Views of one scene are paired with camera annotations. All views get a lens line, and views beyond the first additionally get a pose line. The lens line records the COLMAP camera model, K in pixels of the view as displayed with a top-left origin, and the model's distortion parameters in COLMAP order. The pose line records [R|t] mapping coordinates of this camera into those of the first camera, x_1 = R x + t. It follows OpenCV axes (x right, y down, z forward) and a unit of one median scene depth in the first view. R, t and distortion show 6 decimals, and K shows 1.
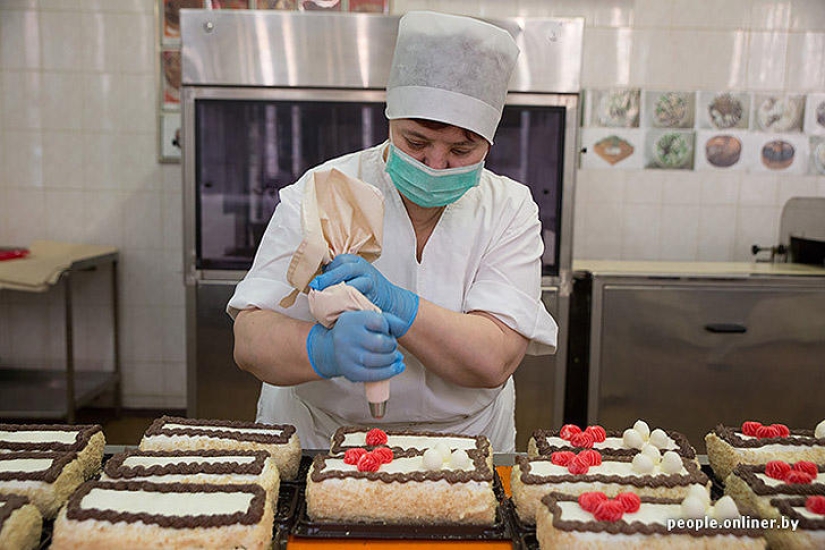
lens RADIAL K [[843.0, 0, 413.4], [0, 843.0, 273.3], [0, 0, 1]] dist [-0.002284, 0.000000]
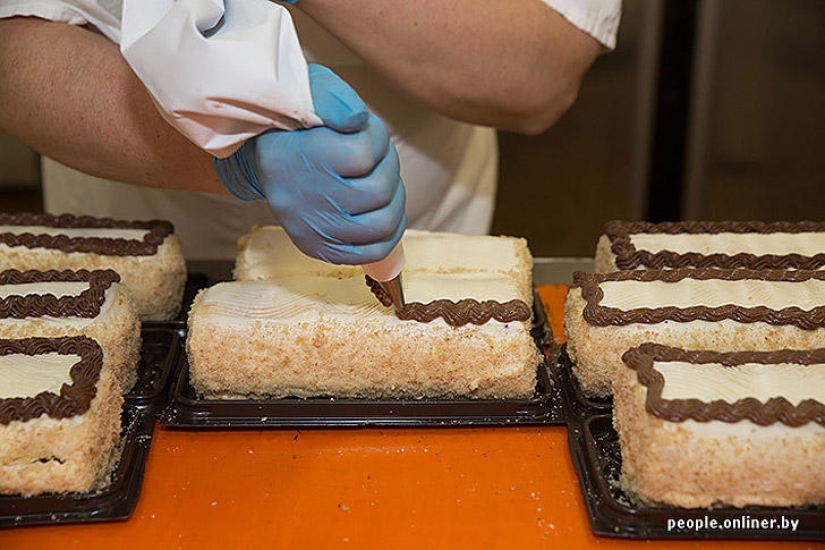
lens RADIAL K [[1259.0, 0, 410.4], [0, 1259.0, 275.5], [0, 0, 1]] dist [0.042259, 0.000000]
pose [[0.999841, -0.017230, -0.004683, 0.021182], [0.017849, 0.971078, 0.238095, 0.026343], [0.000445, -0.238140, 0.971231, 0.227507]]
